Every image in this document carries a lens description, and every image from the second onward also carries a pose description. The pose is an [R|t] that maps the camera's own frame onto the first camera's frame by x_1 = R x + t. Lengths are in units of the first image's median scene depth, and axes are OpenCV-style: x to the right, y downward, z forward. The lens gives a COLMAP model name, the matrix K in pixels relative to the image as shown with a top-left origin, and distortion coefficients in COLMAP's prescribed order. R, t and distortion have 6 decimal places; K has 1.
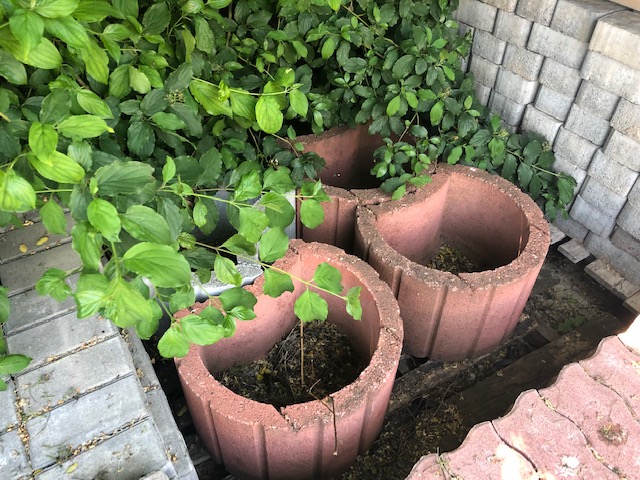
lens RADIAL K [[517.1, 0, 320.0], [0, 517.1, 240.0], [0, 0, 1]] dist [0.001245, -0.001493]
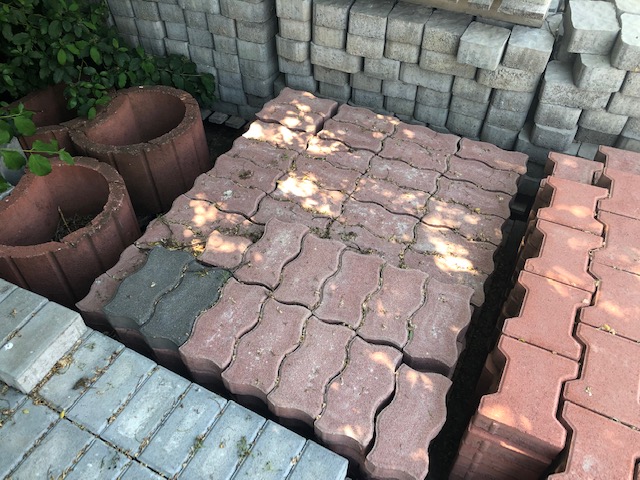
lens RADIAL K [[517.1, 0, 320.0], [0, 517.1, 240.0], [0, 0, 1]] dist [0.001245, -0.001493]
pose [[0.832118, -0.414867, 0.368057, -0.000747], [0.409486, 0.907170, 0.096763, 0.349999], [-0.374034, 0.070196, 0.924755, -0.555932]]
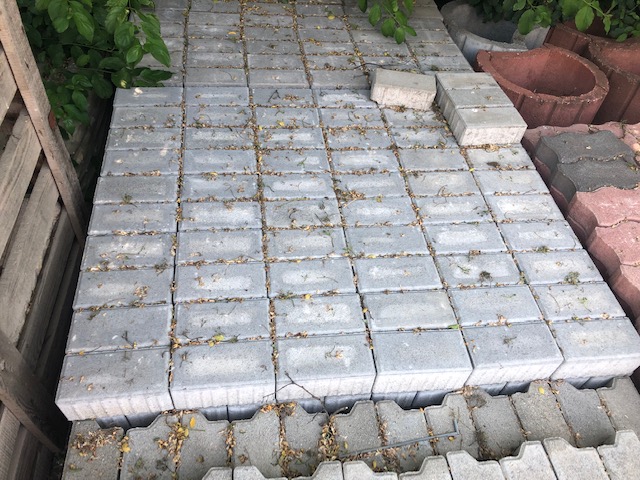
lens RADIAL K [[517.1, 0, 320.0], [0, 517.1, 240.0], [0, 0, 1]] dist [0.001245, -0.001493]
pose [[0.928776, 0.304299, -0.211607, -0.179161], [-0.305402, 0.951804, 0.028276, 0.726927], [0.210012, 0.038363, 0.976946, -0.718412]]
